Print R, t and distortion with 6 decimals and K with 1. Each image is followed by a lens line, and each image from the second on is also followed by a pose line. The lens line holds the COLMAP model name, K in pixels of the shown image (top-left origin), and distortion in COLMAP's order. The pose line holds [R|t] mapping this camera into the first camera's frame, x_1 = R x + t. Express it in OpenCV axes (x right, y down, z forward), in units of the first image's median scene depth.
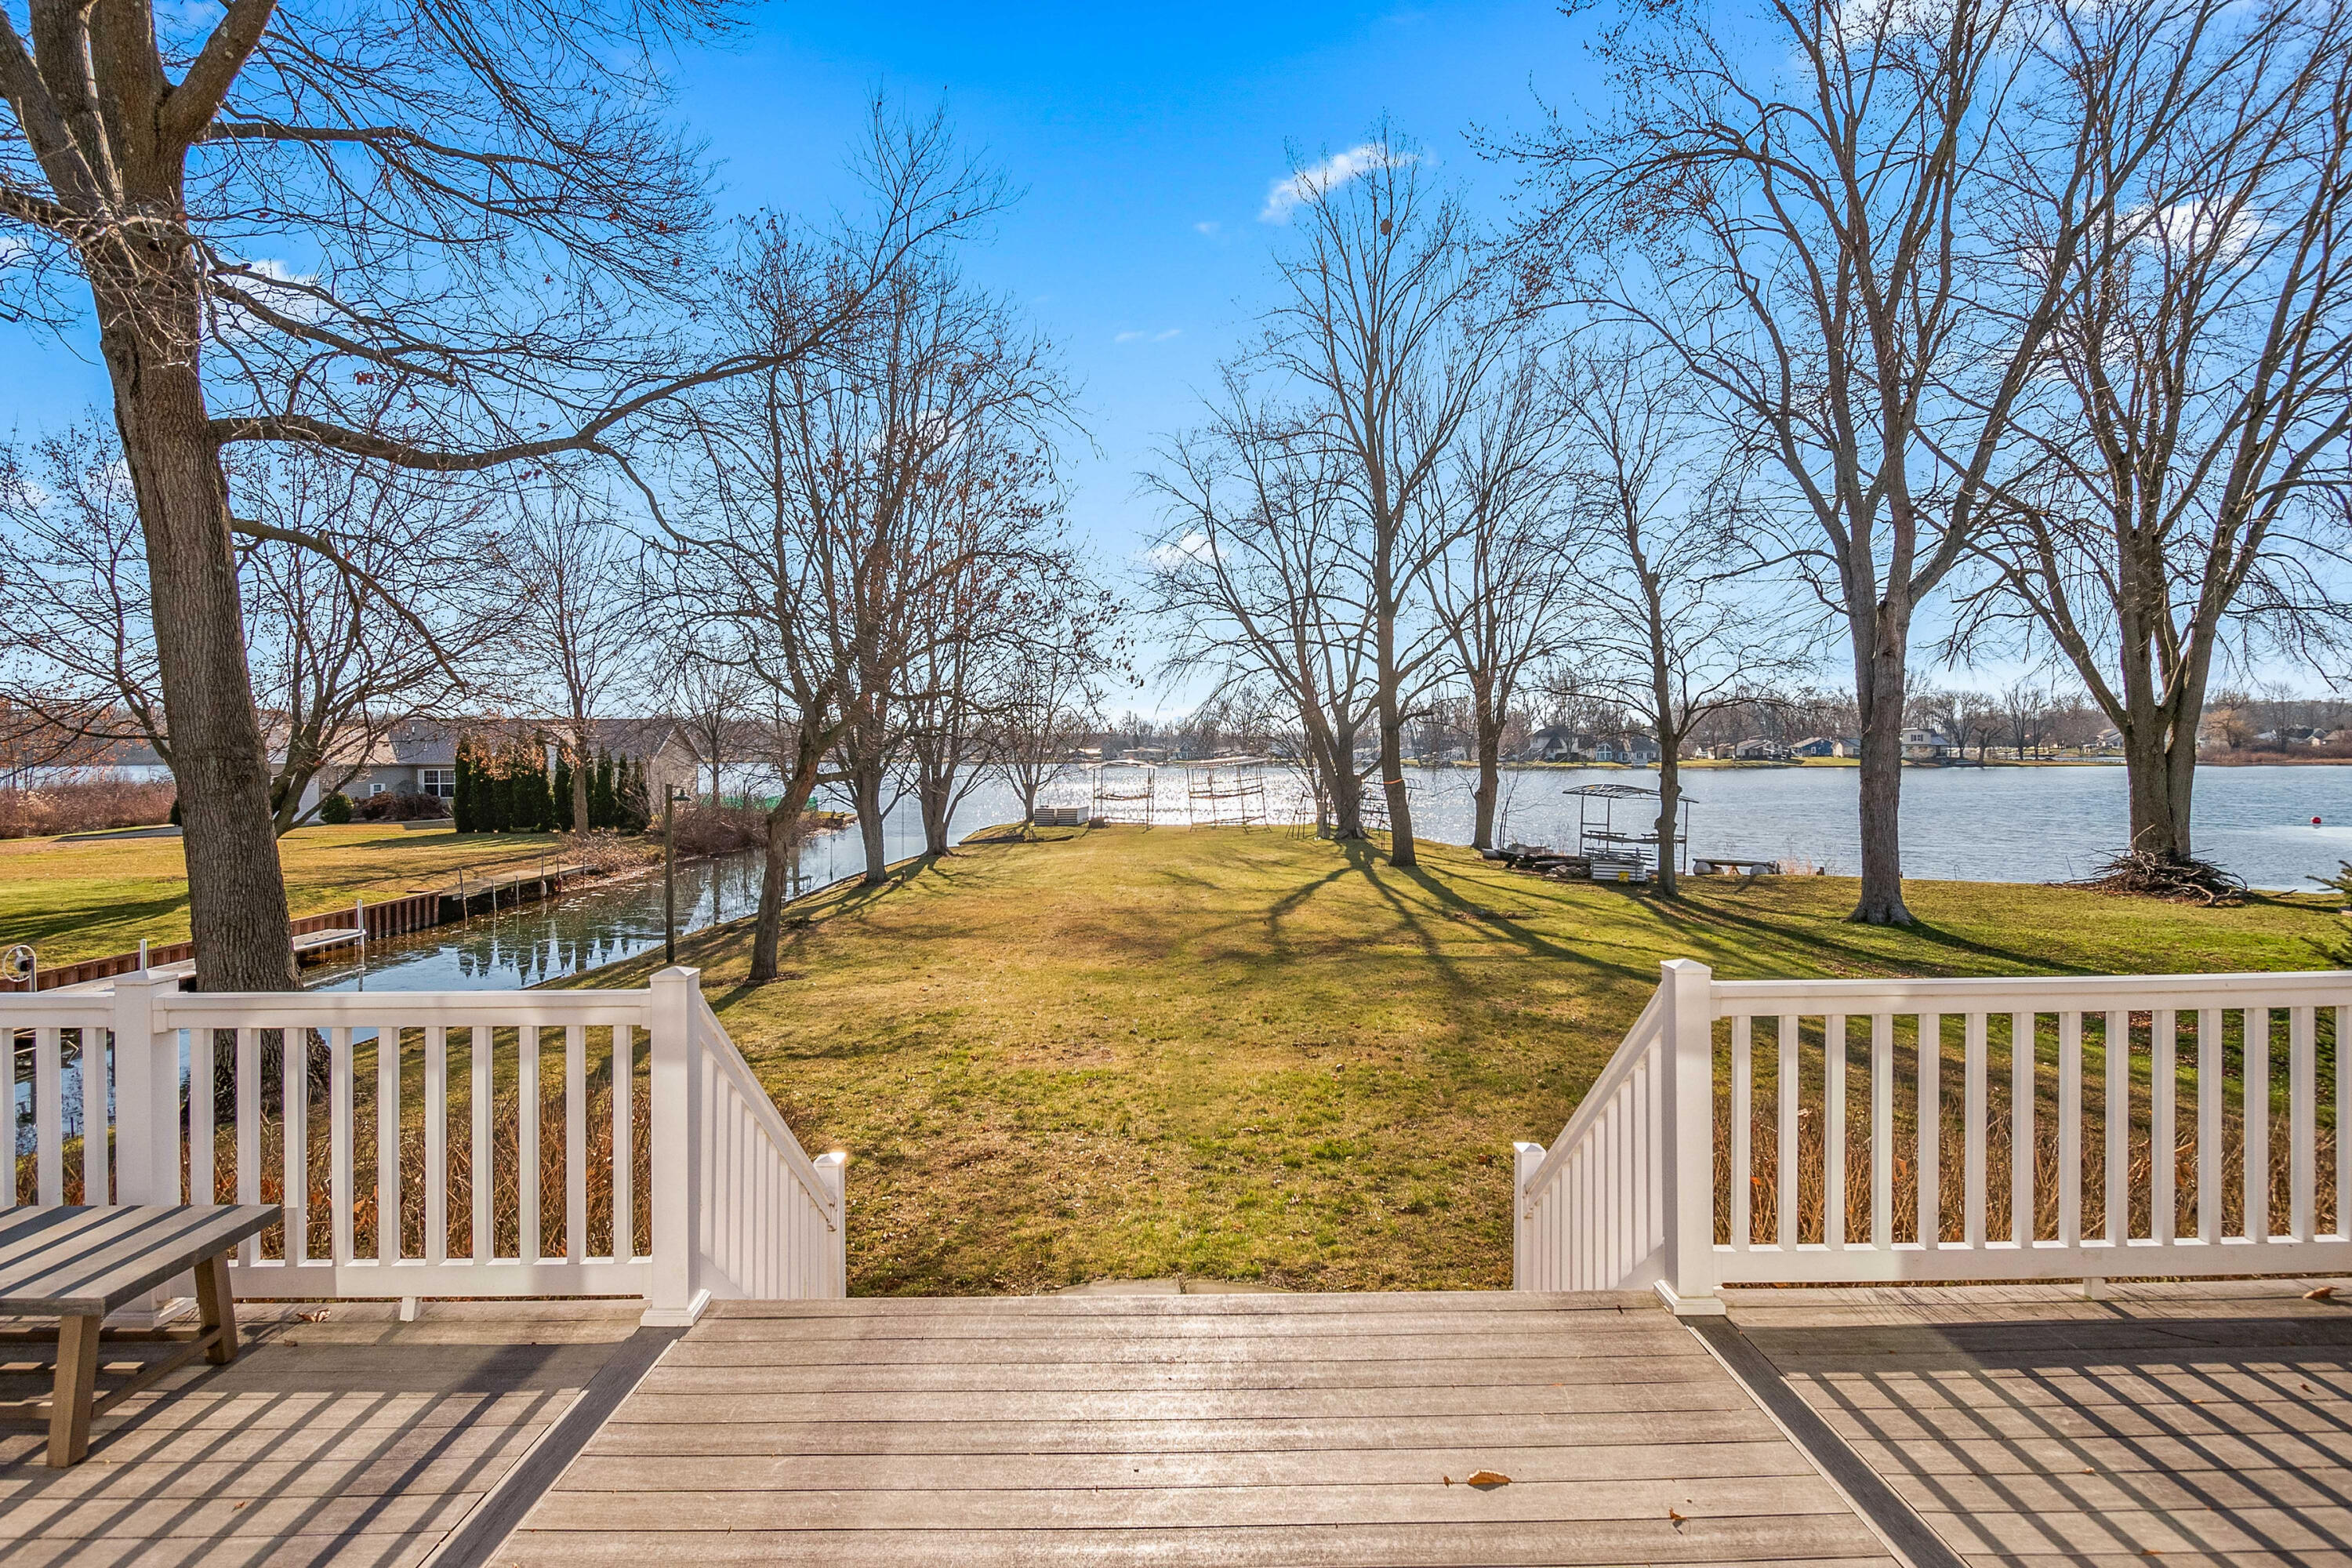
lens RADIAL K [[1213.7, 0, 1176.5], [0, 1213.7, 764.6], [0, 0, 1]] dist [0.001687, -0.000655]
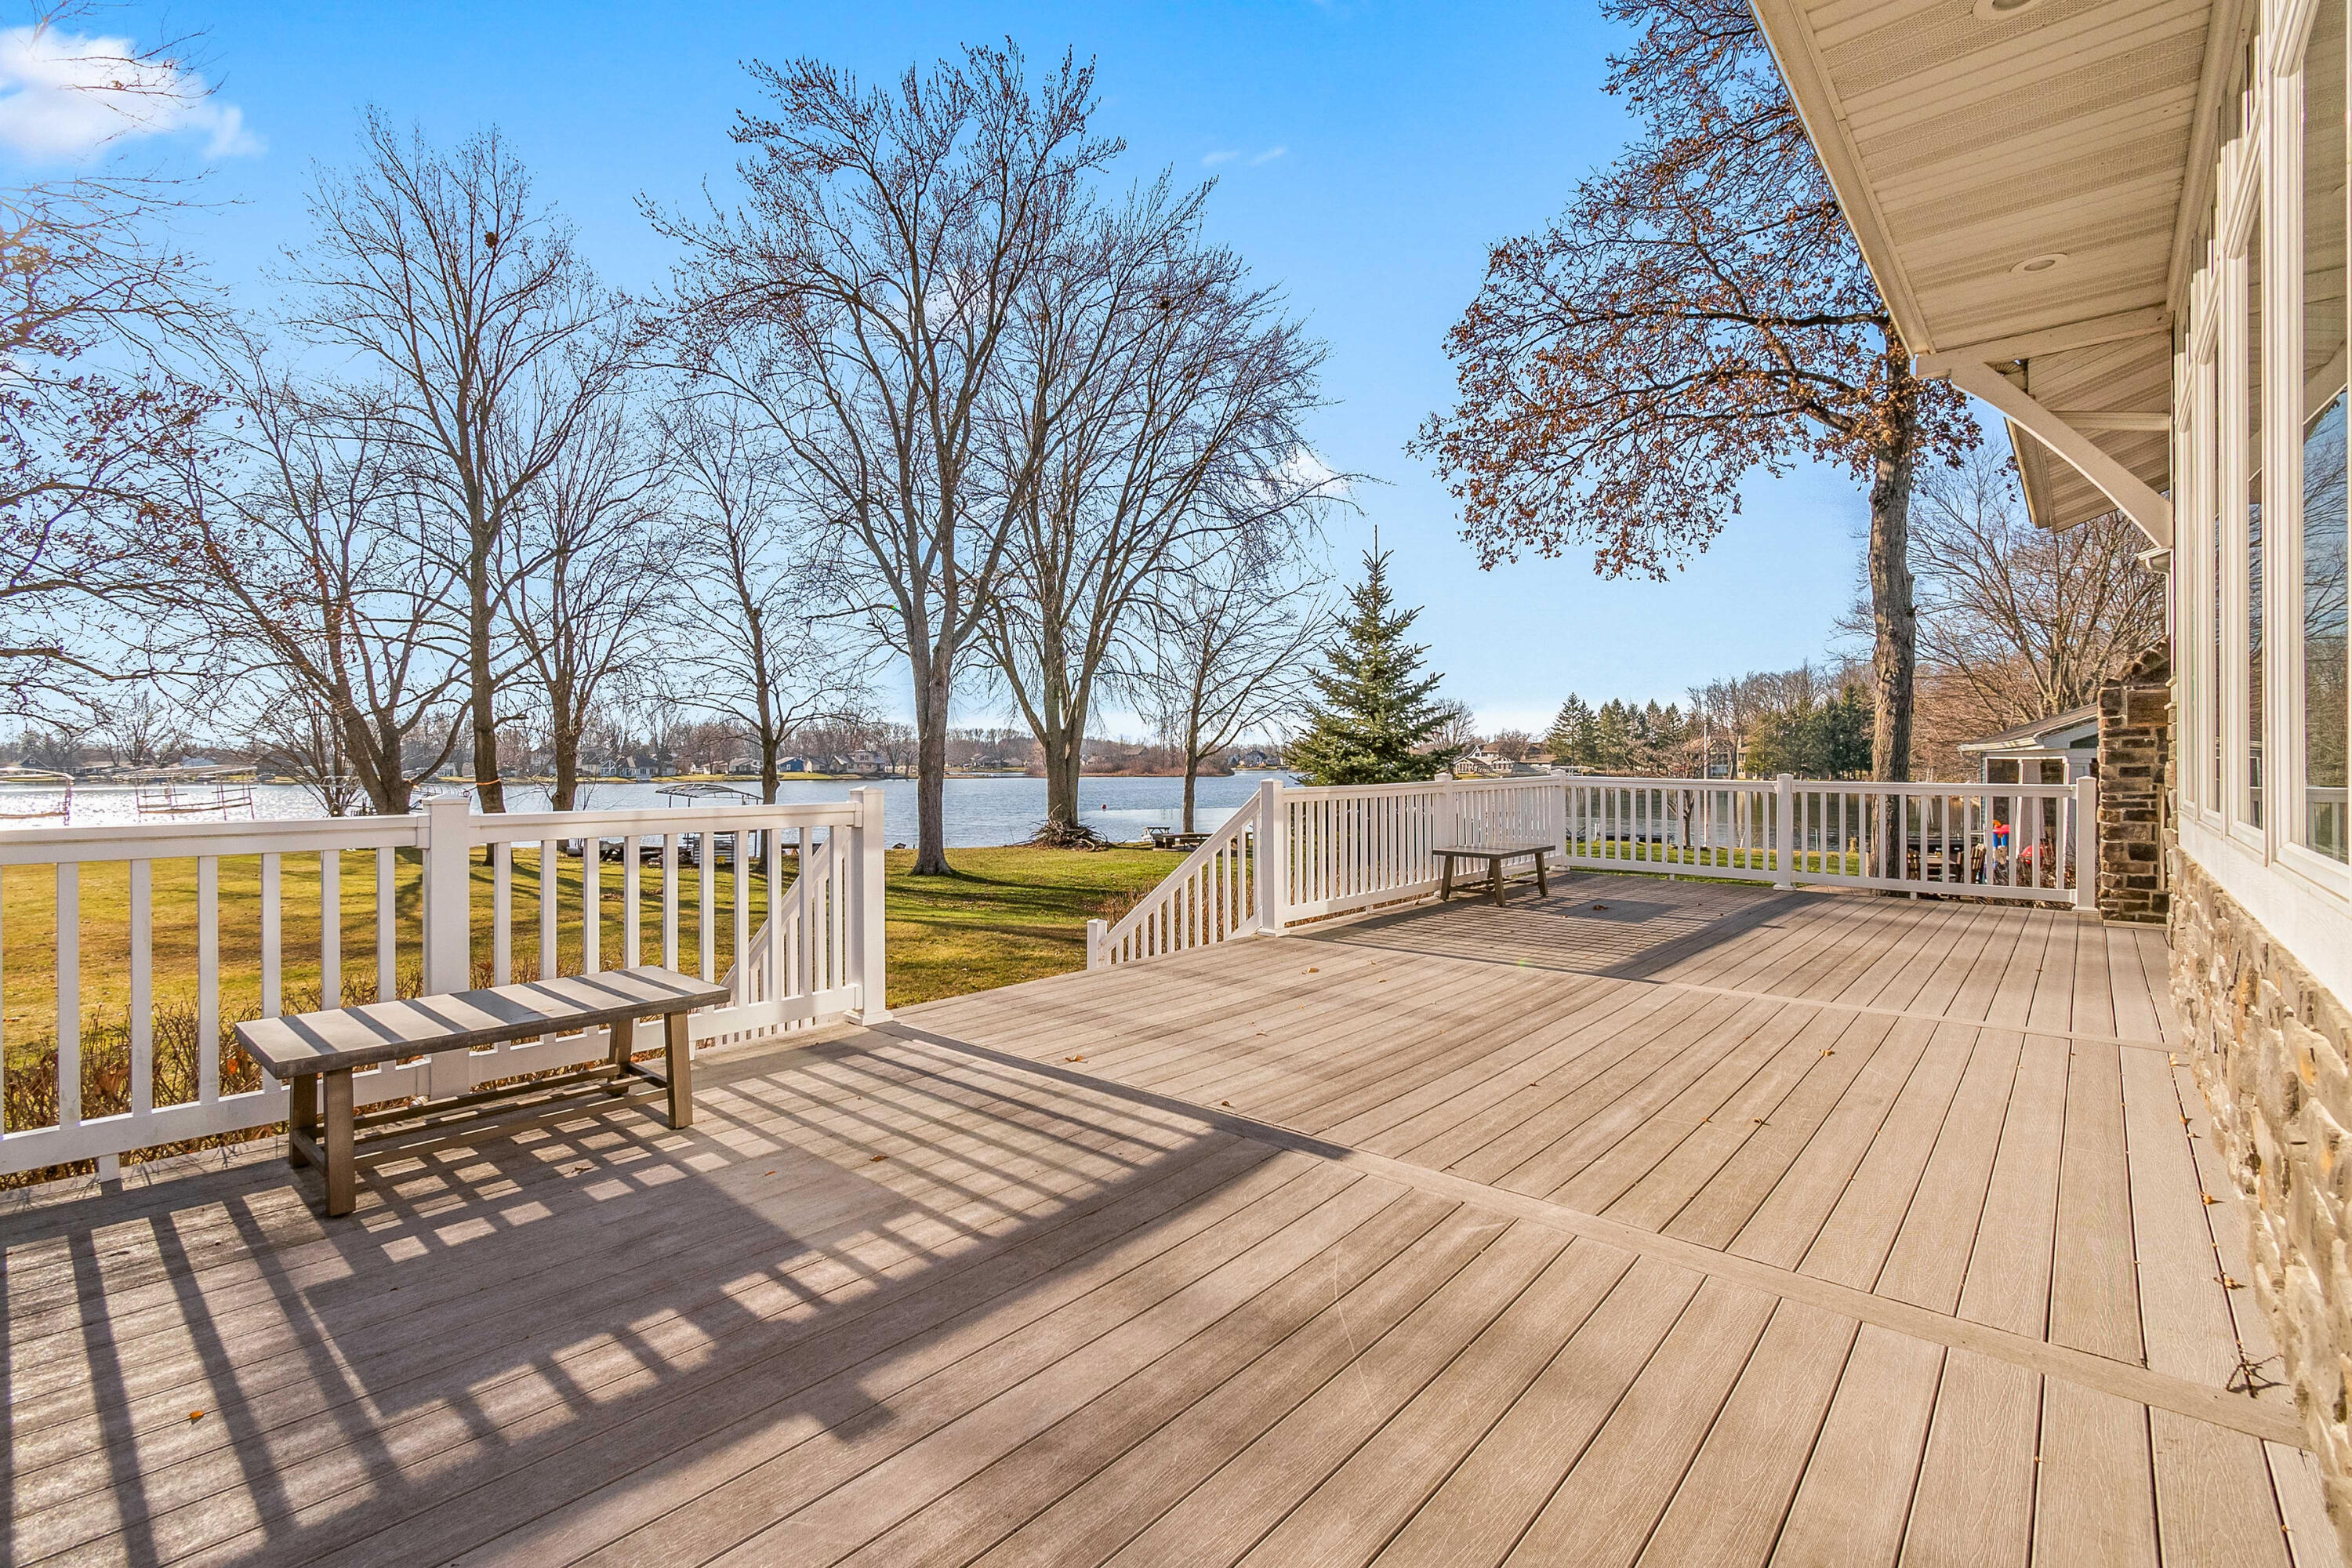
lens RADIAL K [[1036.5, 0, 1174.5], [0, 1036.5, 780.3], [0, 0, 1]] dist [-0.000611, -0.000077]
pose [[0.668577, -0.006716, 0.743613, -0.107994], [0.005869, 0.999976, 0.003754, 0.014734], [-0.743620, 0.001855, 0.668600, -0.013520]]
